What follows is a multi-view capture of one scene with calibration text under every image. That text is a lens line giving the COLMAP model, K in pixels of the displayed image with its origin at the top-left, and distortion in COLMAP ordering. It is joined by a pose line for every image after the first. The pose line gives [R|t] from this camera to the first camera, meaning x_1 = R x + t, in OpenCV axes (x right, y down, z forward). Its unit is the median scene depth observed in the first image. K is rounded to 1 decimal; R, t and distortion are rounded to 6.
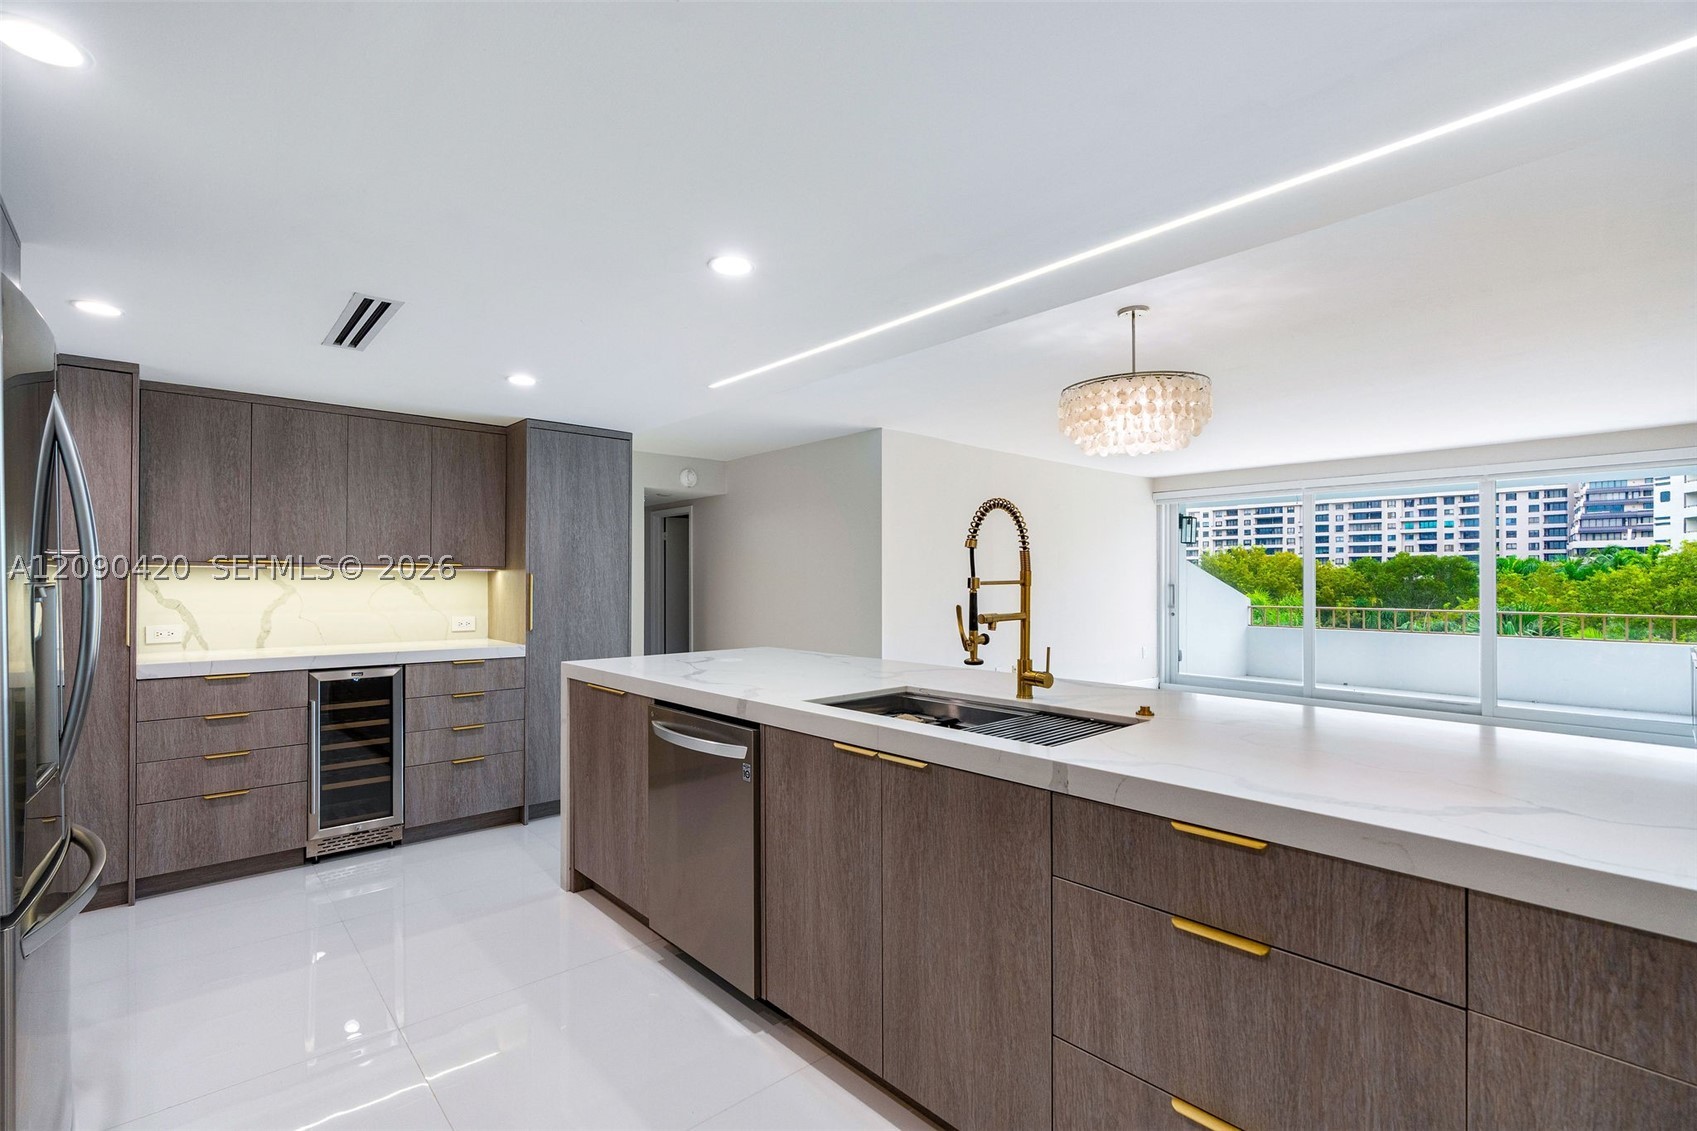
lens RADIAL K [[761.8, 0, 840.5], [0, 761.8, 573.1], [0, 0, 1]] dist [-0.014366, 0.005447]
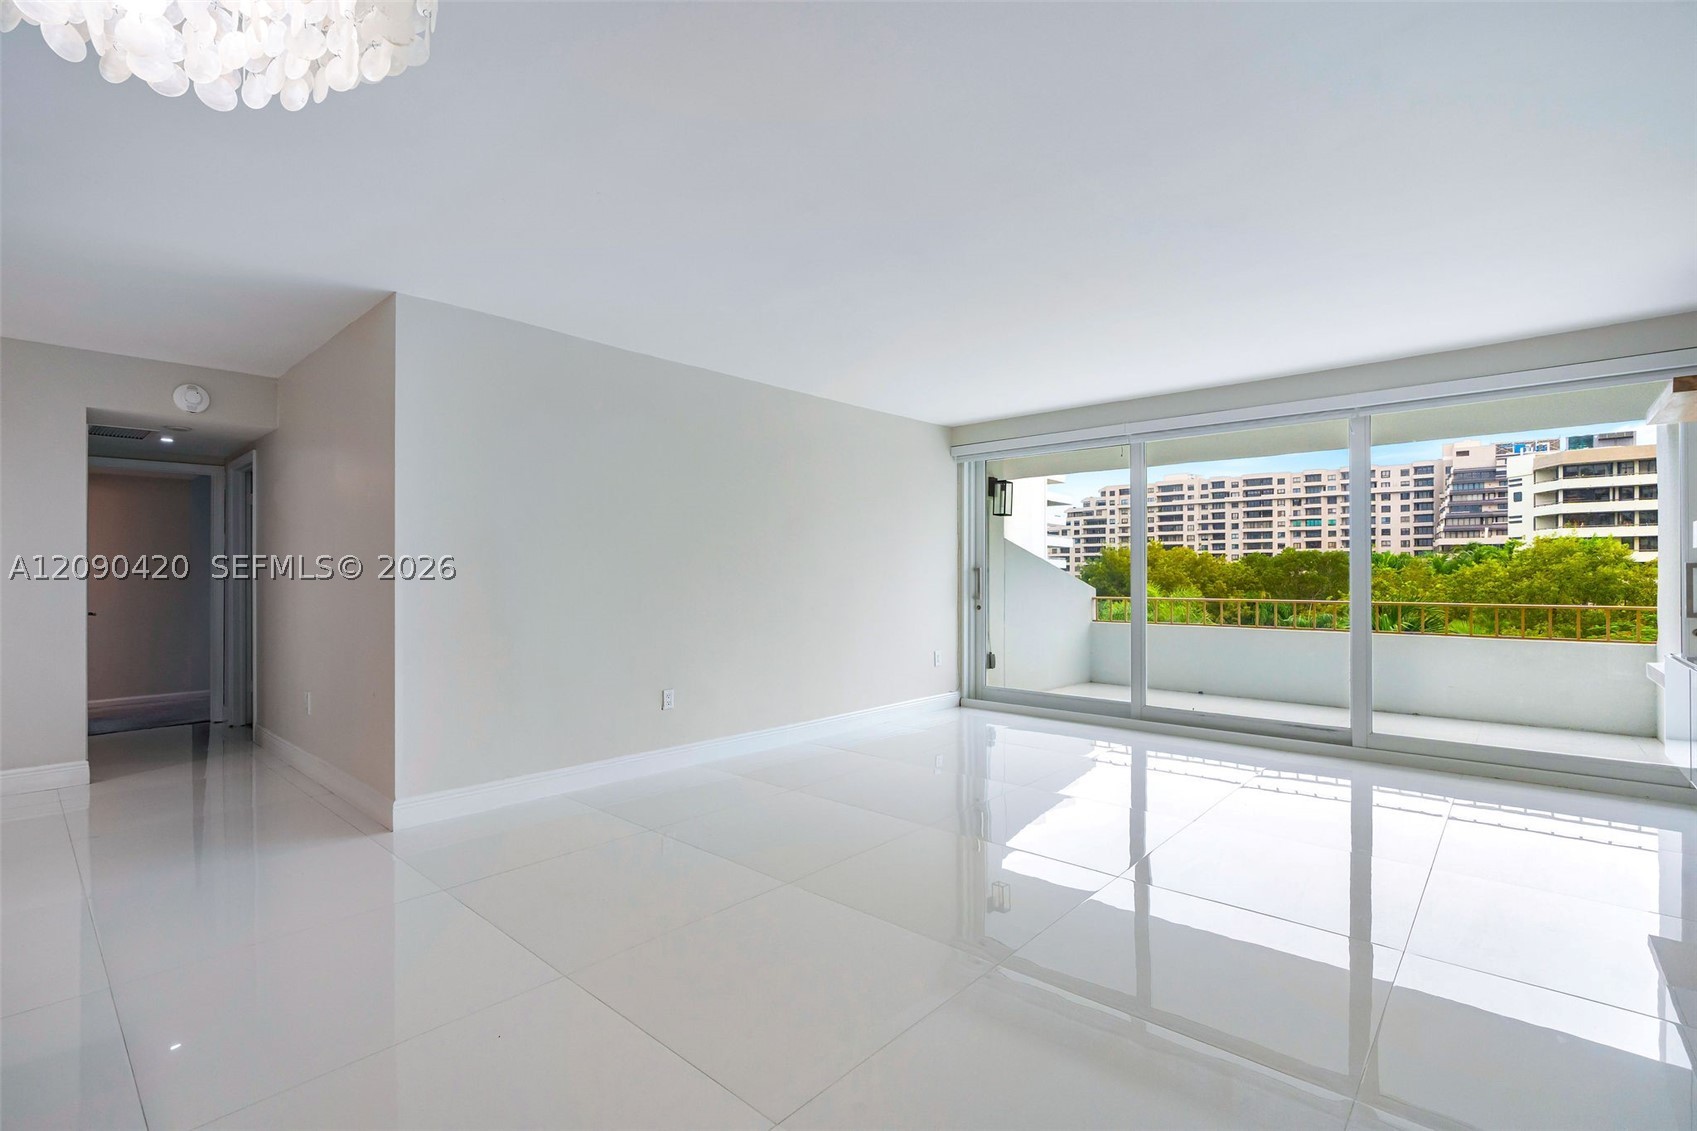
lens RADIAL K [[761.8, 0, 839.0], [0, 761.8, 571.2], [0, 0, 1]] dist [-0.014366, 0.005447]
pose [[0.994950, -0.000375, 0.100376, 0.529195], [0.000064, 0.999995, 0.003105, 0.035536], [-0.100376, -0.003083, 0.994945, 0.606276]]
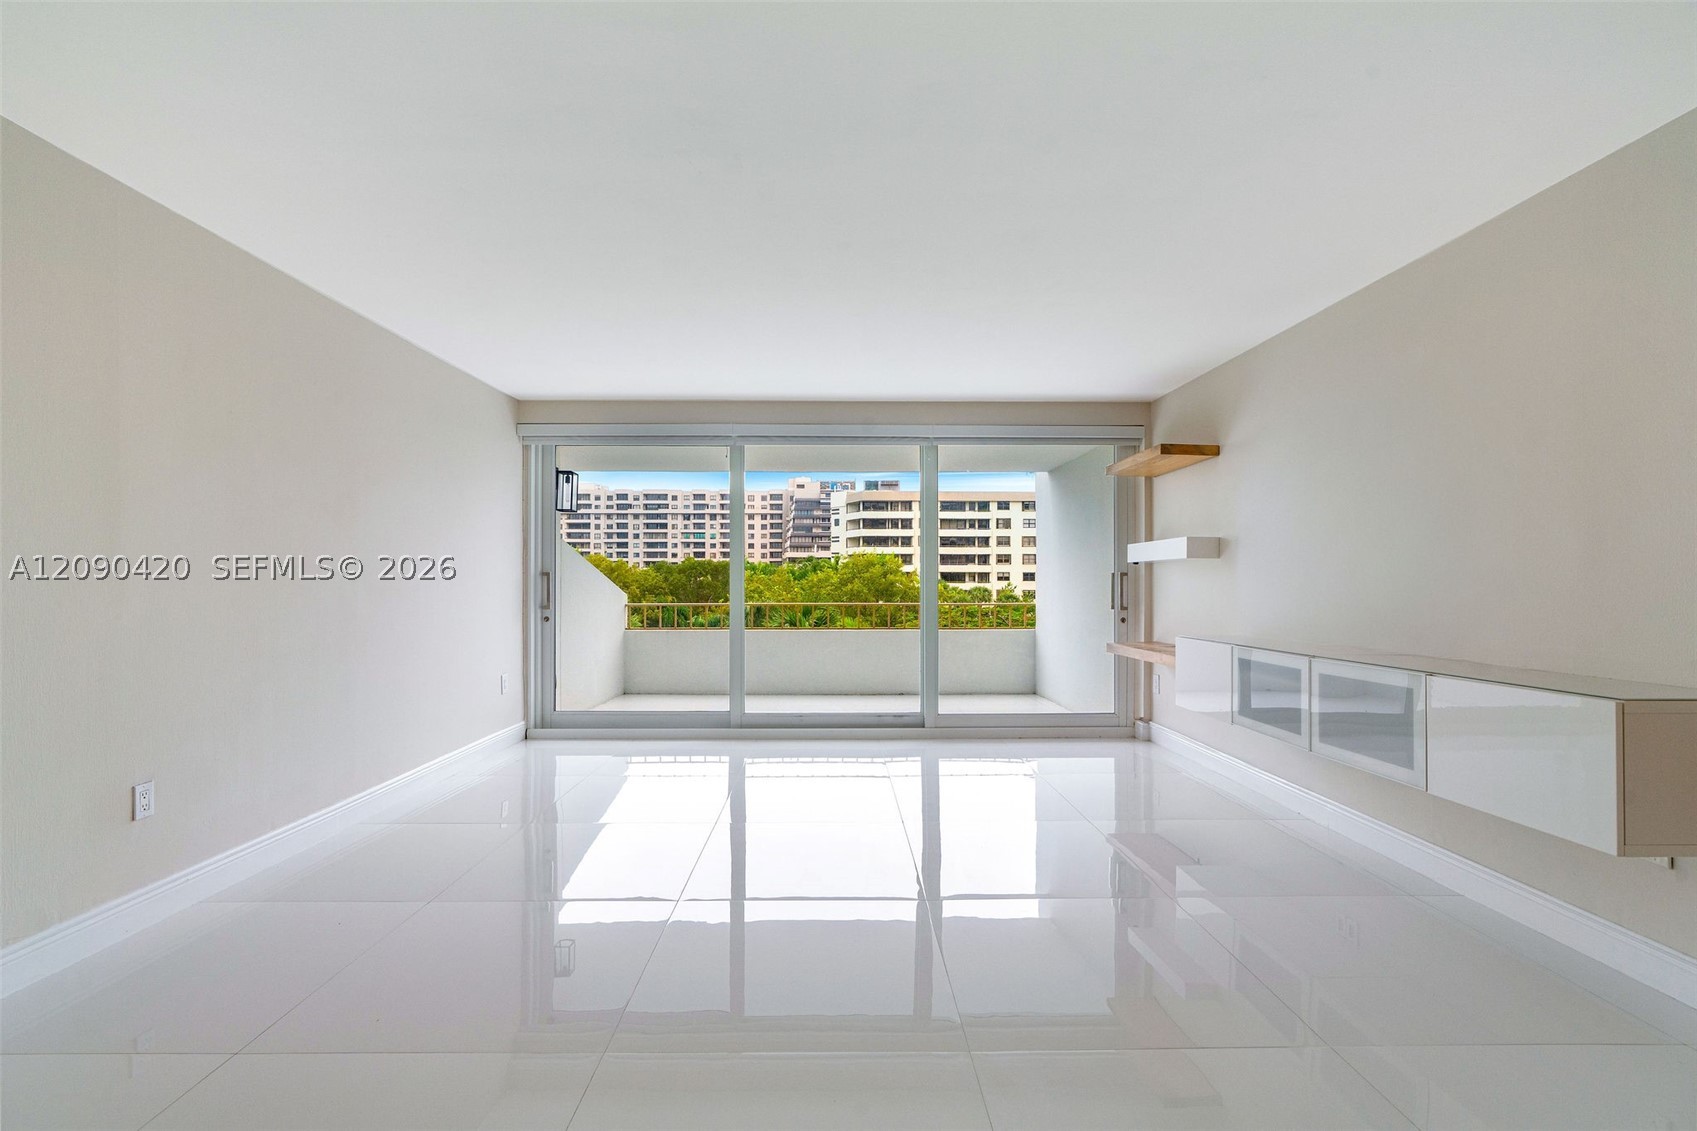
lens RADIAL K [[761.8, 0, 842.1], [0, 761.8, 572.5], [0, 0, 1]] dist [-0.014366, 0.005447]
pose [[0.659755, 0.008129, 0.751437, 0.283174], [-0.005942, 0.999967, -0.005601, 0.039897], [-0.751457, -0.000769, 0.659781, 0.927738]]
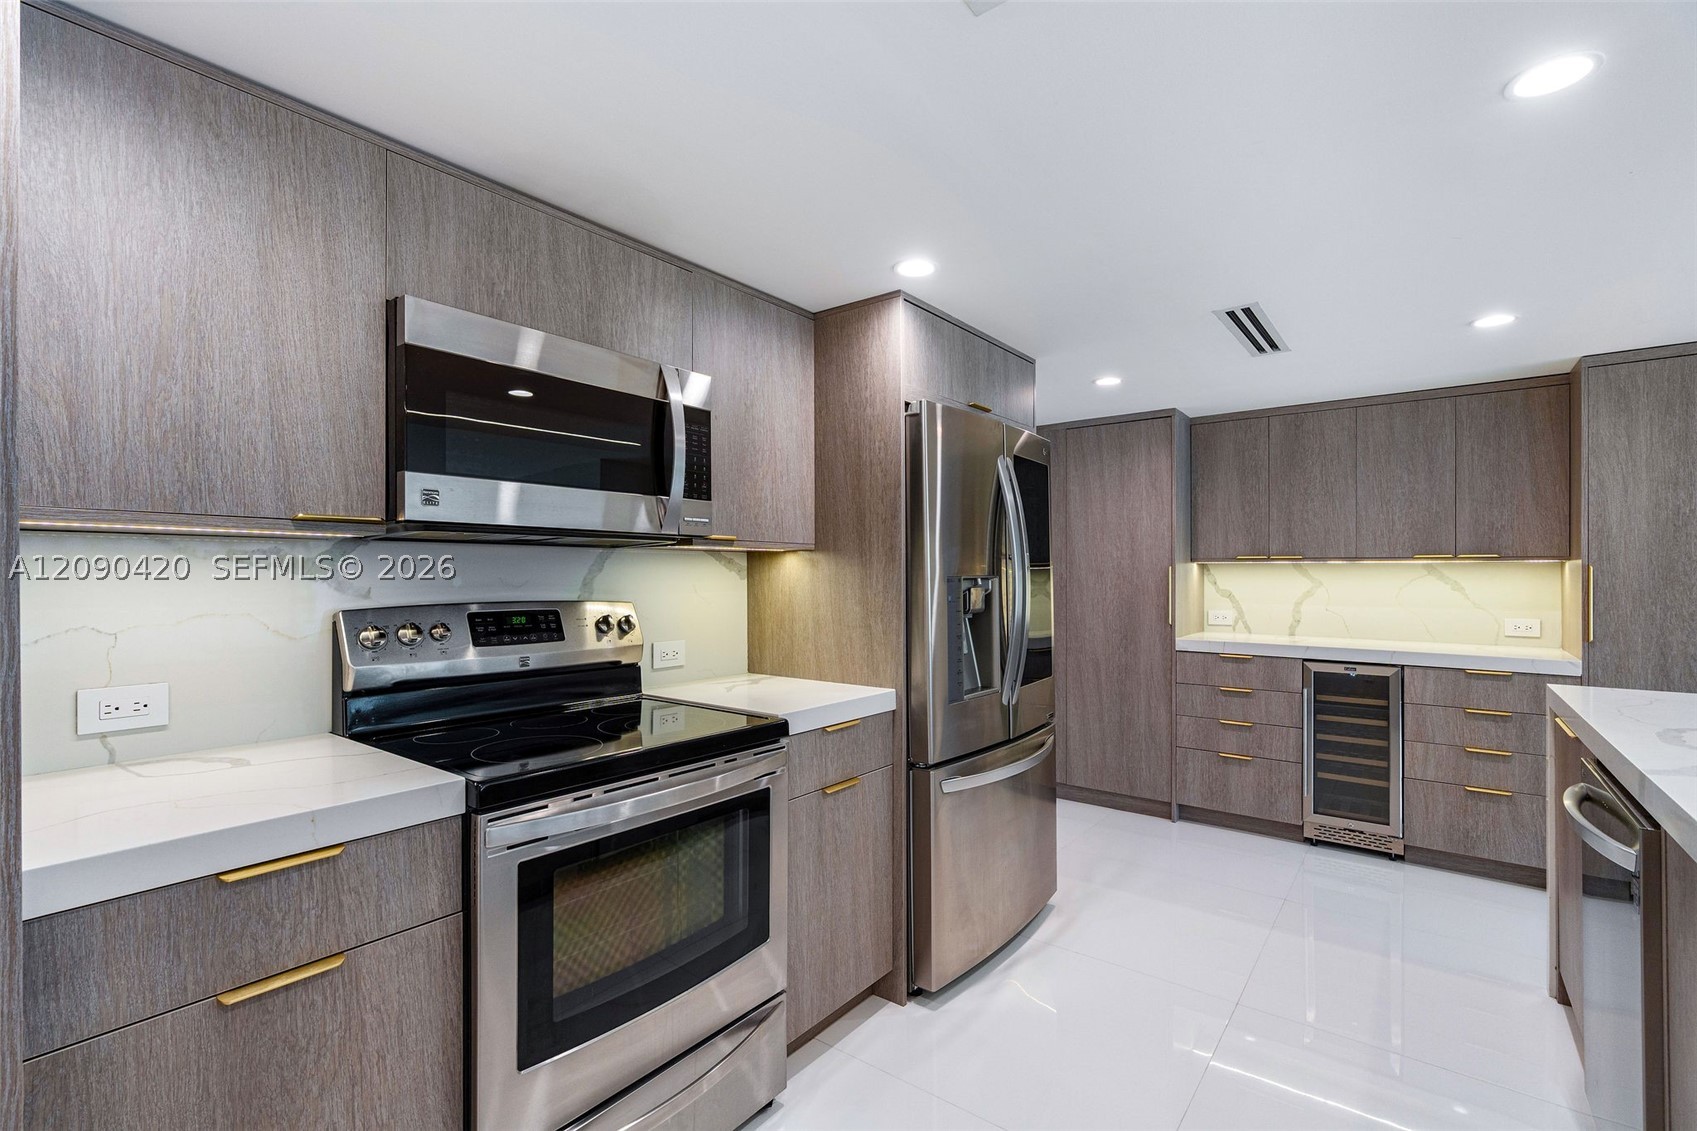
lens RADIAL K [[761.8, 0, 840.0], [0, 761.8, 572.7], [0, 0, 1]] dist [-0.014366, 0.005447]
pose [[0.167631, -0.003090, -0.985845, 0.203092], [0.008073, 0.999966, -0.001762, 0.003775], [0.985817, -0.007663, 0.167650, 0.164862]]
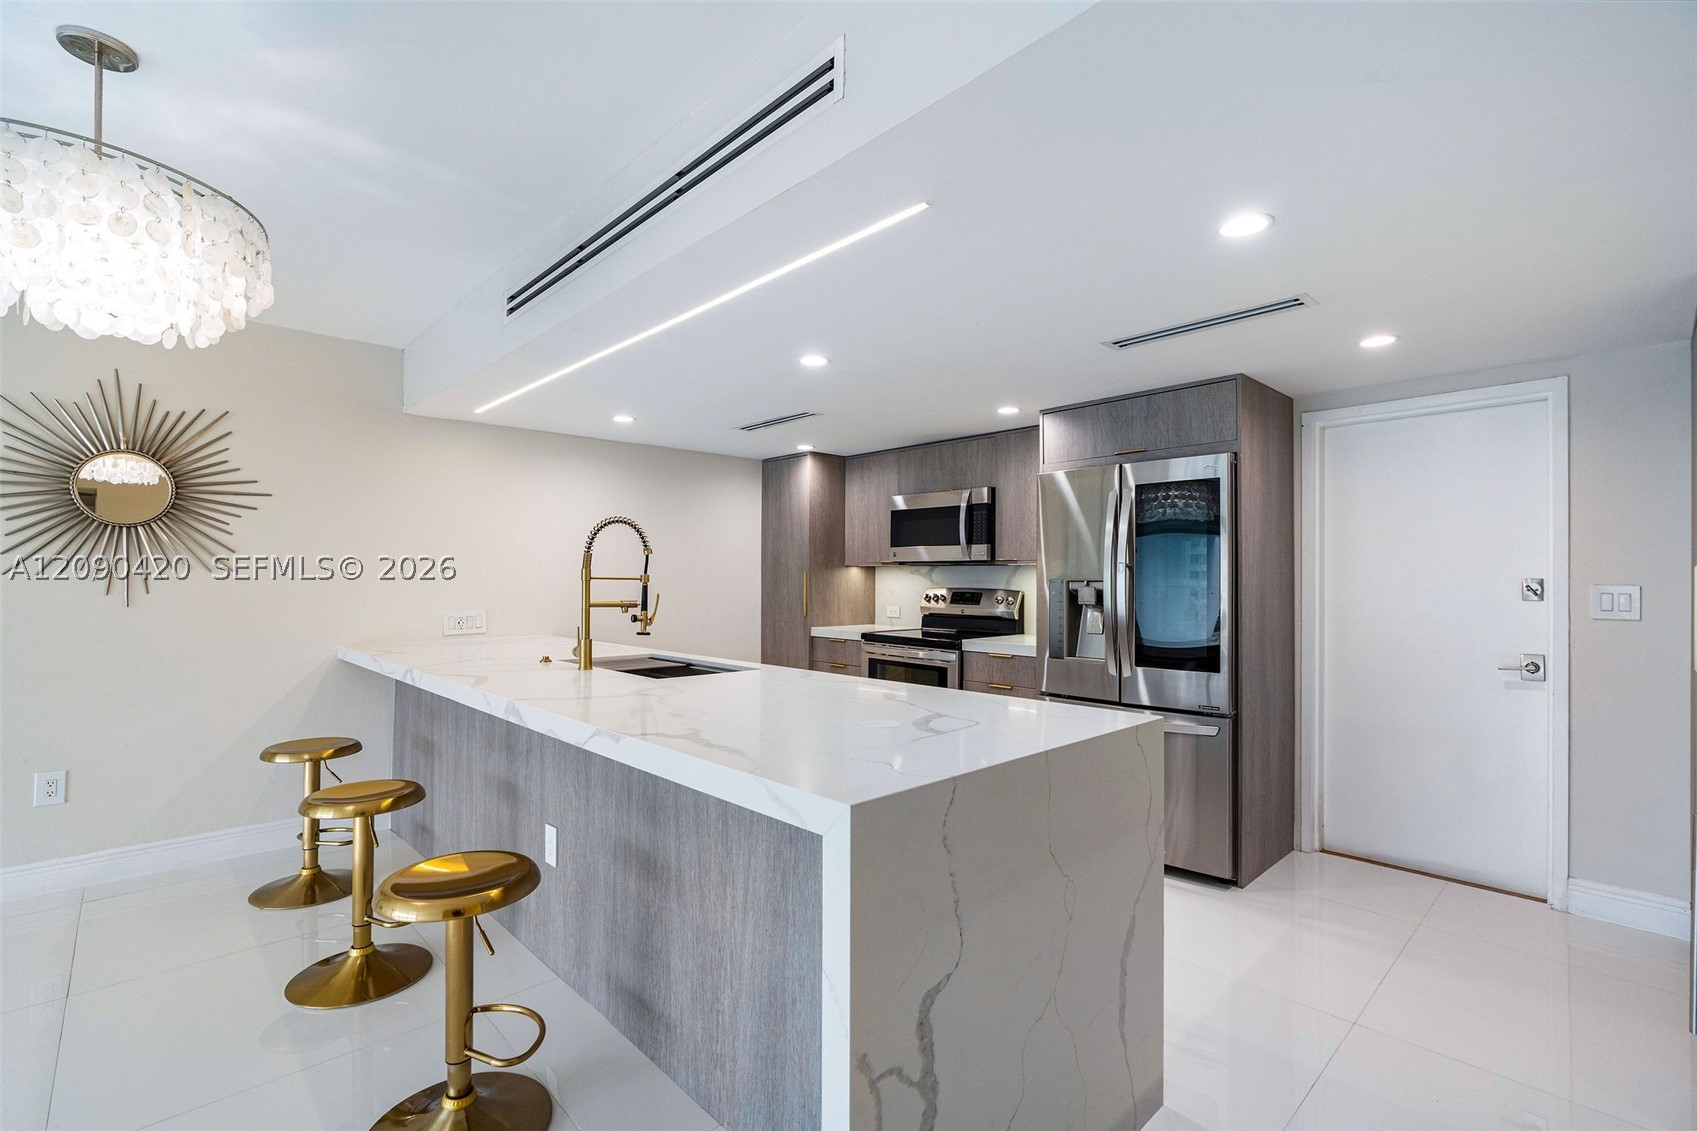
lens RADIAL K [[761.8, 0, 845.4], [0, 761.8, 577.7], [0, 0, 1]] dist [-0.014366, 0.005447]
pose [[-0.999755, -0.004407, -0.021686, -0.091888], [-0.004292, 0.999977, -0.005331, 0.010907], [0.021709, -0.005237, -0.999751, 1.315078]]
